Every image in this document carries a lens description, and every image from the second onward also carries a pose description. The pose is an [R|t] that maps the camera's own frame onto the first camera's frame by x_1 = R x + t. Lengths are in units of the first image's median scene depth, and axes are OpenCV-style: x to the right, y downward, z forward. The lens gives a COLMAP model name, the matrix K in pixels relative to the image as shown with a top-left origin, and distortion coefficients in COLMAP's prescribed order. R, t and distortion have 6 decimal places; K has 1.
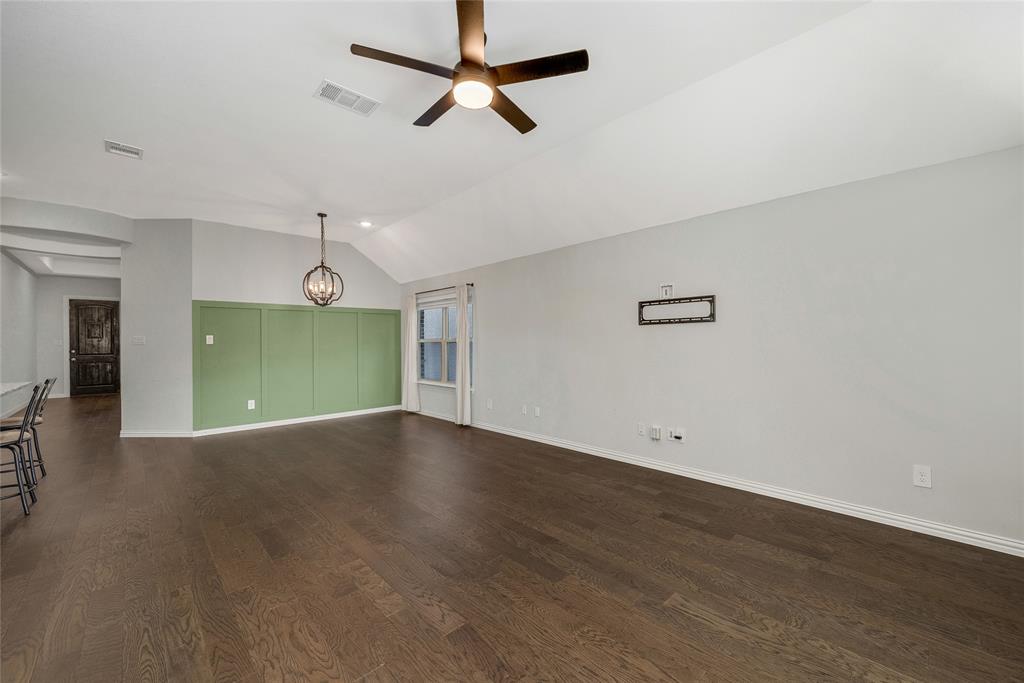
lens RADIAL K [[409.7, 0, 518.0], [0, 409.7, 342.3], [0, 0, 1]] dist [-0.000810, -0.000434]
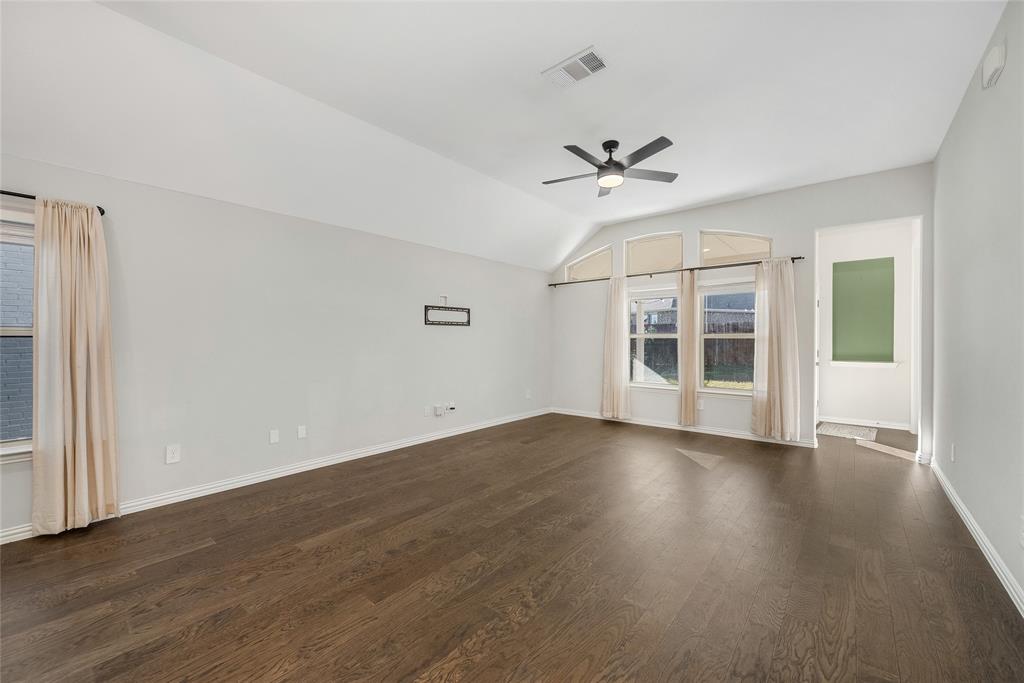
lens RADIAL K [[409.7, 0, 518.0], [0, 409.7, 342.3], [0, 0, 1]] dist [-0.000810, -0.000434]
pose [[-0.127336, 0.000735, 0.991859, -0.961631], [0.002383, 0.999997, -0.000435, 0.010764], [-0.991857, 0.002308, -0.127337, 0.918530]]
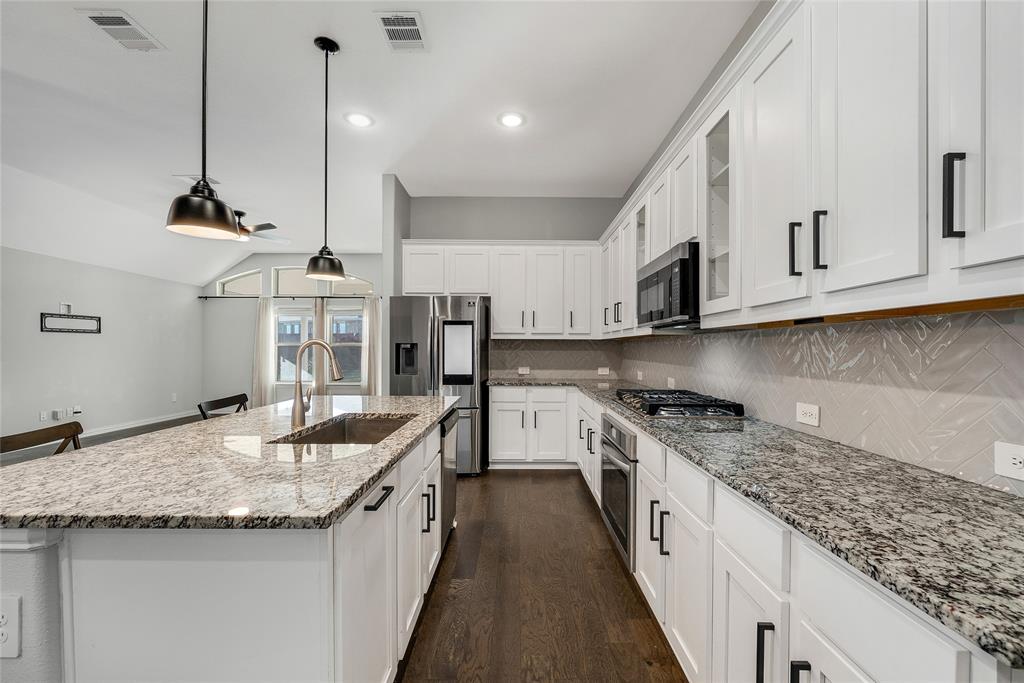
lens RADIAL K [[409.7, 0, 518.0], [0, 409.7, 342.3], [0, 0, 1]] dist [-0.000810, -0.000434]
pose [[-0.738647, 0.015714, 0.673909, -1.669963], [0.005492, 0.999835, -0.017294, 0.020338], [-0.674070, -0.009073, -0.738612, 0.978059]]
